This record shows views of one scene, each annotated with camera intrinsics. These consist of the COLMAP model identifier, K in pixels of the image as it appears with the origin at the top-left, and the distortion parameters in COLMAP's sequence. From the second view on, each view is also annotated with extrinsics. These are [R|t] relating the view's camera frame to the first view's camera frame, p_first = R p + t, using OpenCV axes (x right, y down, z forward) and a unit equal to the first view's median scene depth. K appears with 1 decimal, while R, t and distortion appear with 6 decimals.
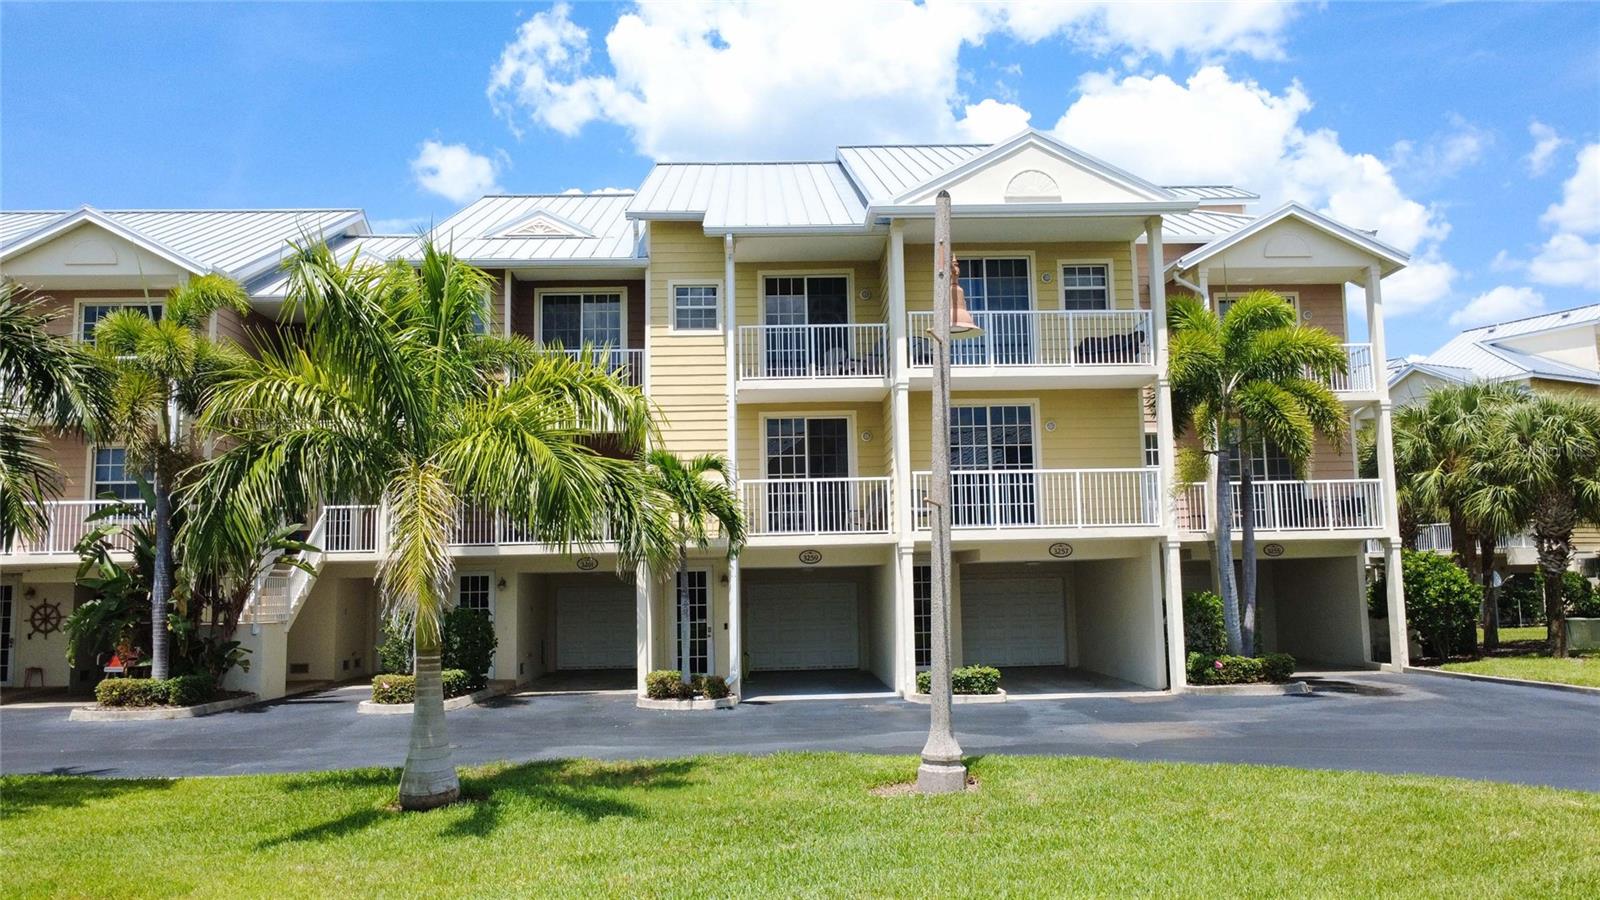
lens RADIAL K [[1160.0, 0, 801.5], [0, 1160.0, 456.0], [0, 0, 1]] dist [-0.003454, 0.001819]
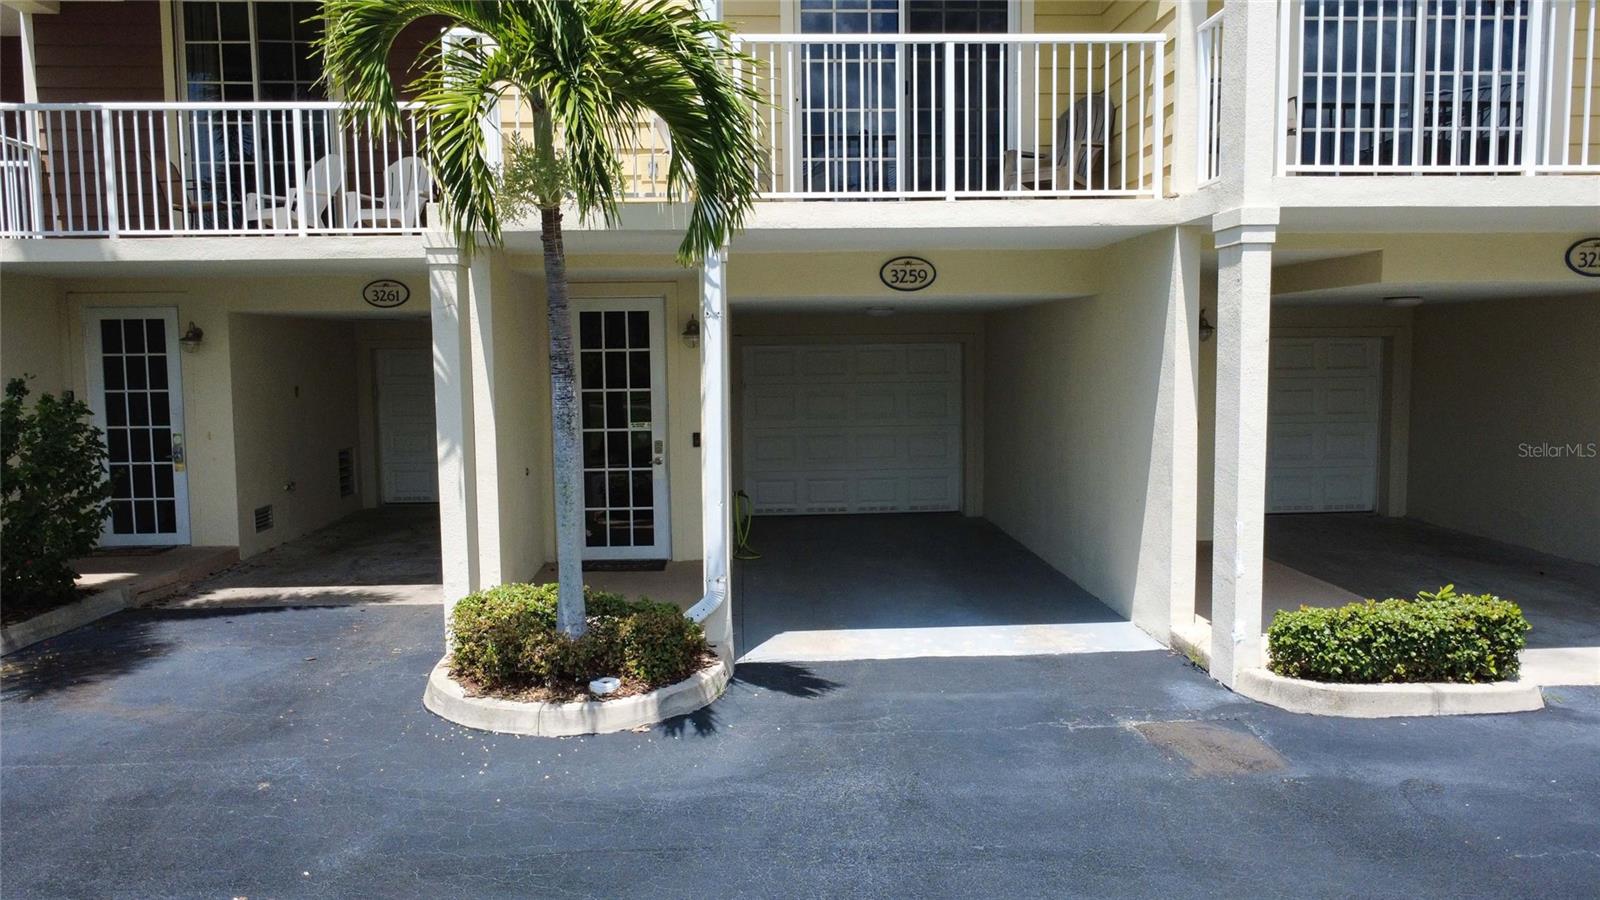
lens RADIAL K [[1160.0, 0, 799.7], [0, 1160.0, 451.4], [0, 0, 1]] dist [-0.003454, 0.001819]
pose [[0.999872, 0.008840, 0.013348, -0.035095], [-0.011252, 0.981125, 0.193048, 0.072363], [-0.011390, -0.193173, 0.981099, 0.616593]]
